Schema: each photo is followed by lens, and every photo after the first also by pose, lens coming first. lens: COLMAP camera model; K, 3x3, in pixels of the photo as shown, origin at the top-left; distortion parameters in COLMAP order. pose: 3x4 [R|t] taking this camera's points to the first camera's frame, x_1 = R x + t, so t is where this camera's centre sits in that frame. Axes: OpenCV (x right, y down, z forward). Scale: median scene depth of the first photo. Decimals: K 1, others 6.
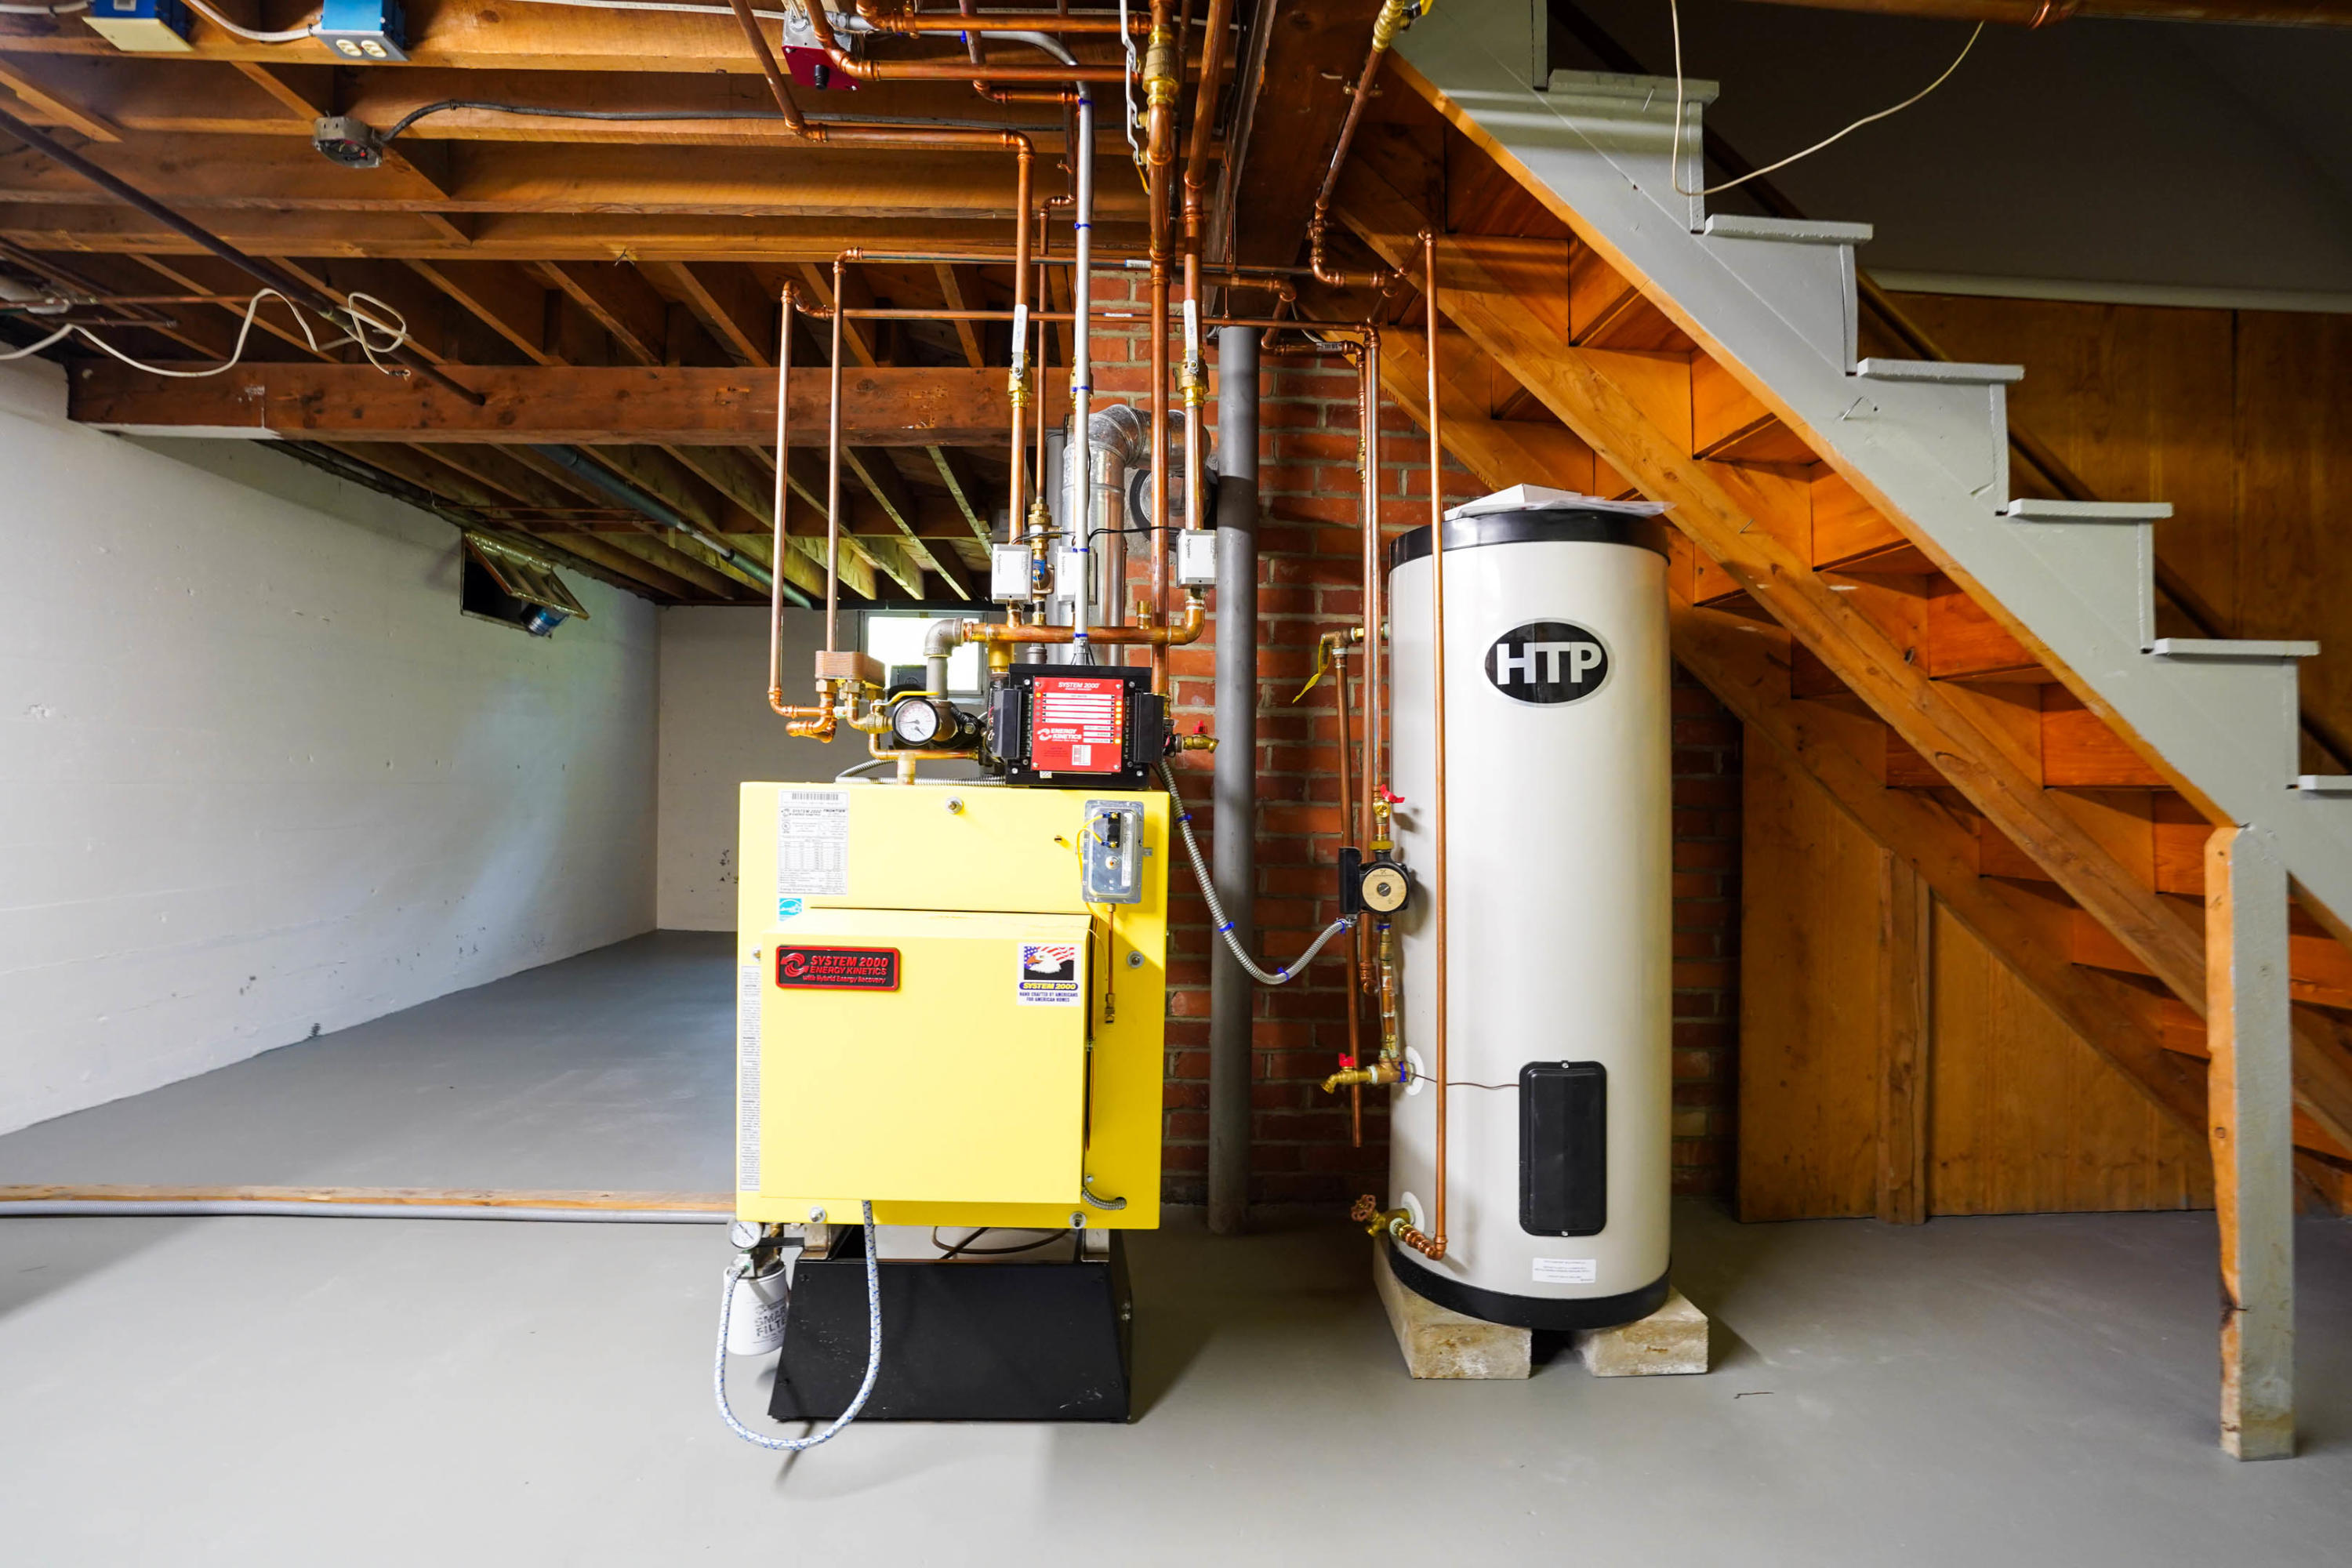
lens RADIAL K [[1154.6, 0, 1176.0], [0, 1154.6, 784.0], [0, 0, 1]] dist [-0.093436, 0.039739]
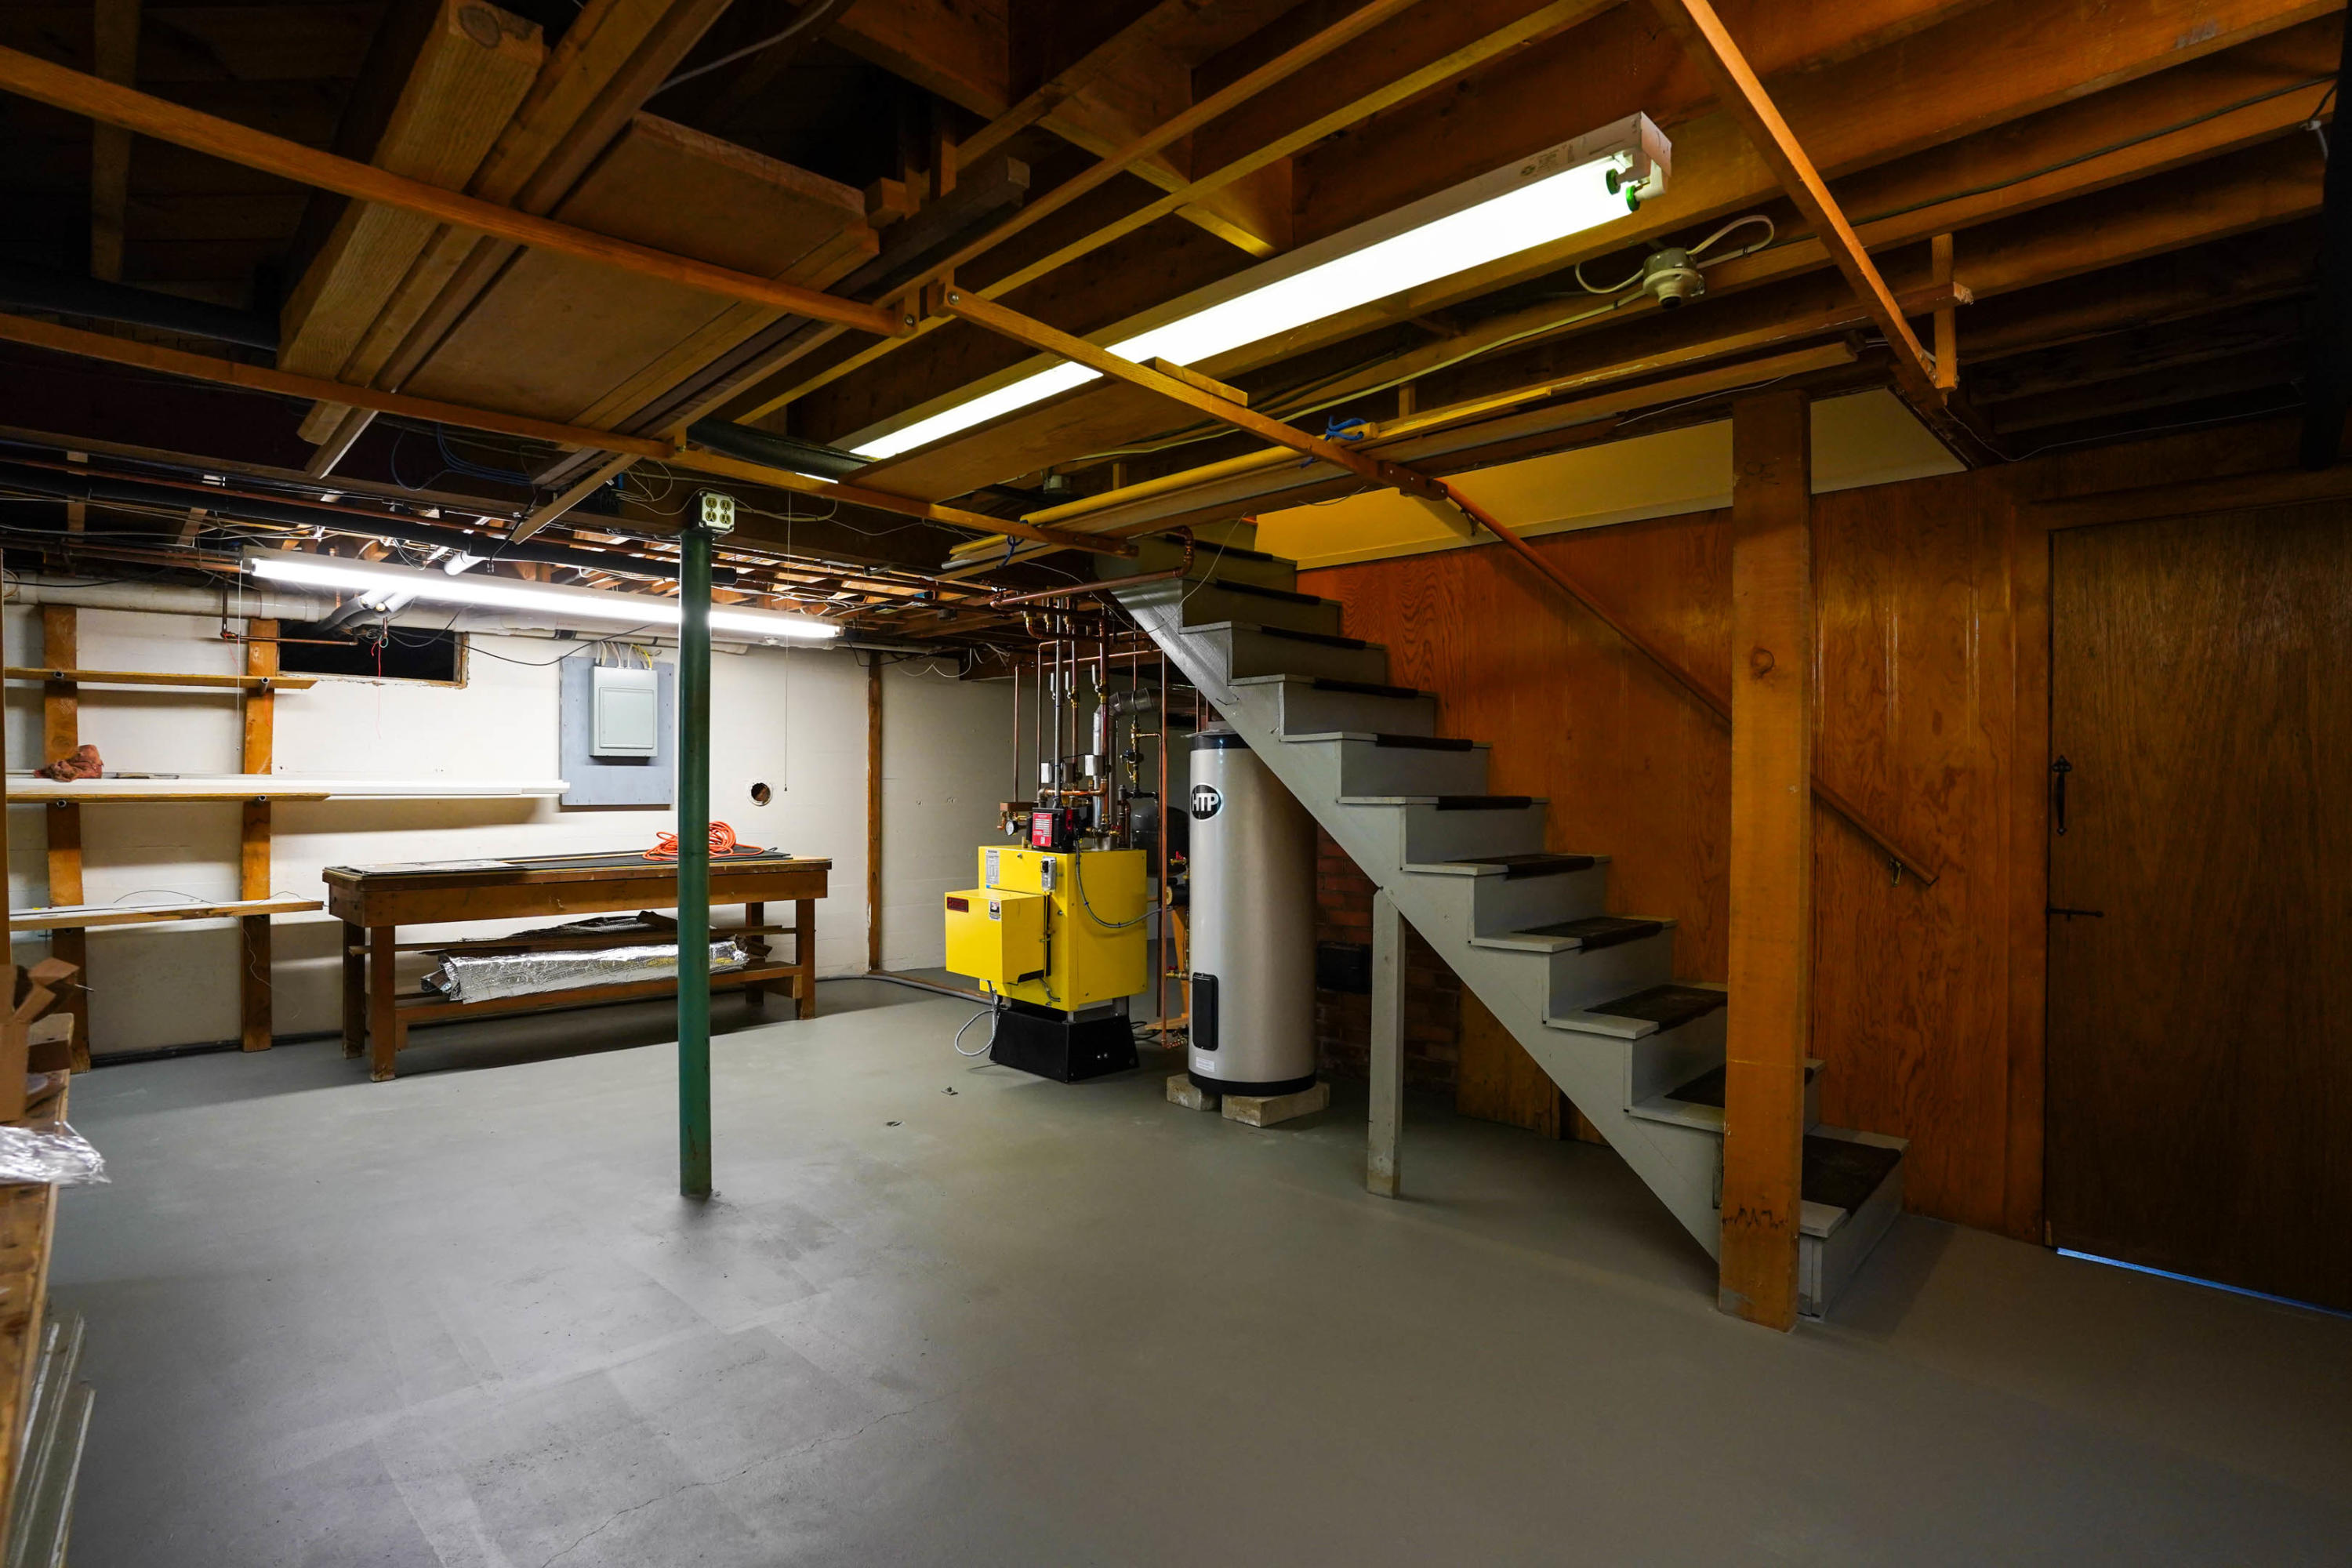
lens RADIAL K [[1154.6, 0, 1176.0], [0, 1154.6, 784.0], [0, 0, 1]] dist [-0.093436, 0.039739]
pose [[0.671533, -0.012070, -0.740877, 2.043383], [0.007536, 0.999927, -0.009460, -0.121753], [0.740937, 0.000769, 0.671575, -0.625214]]
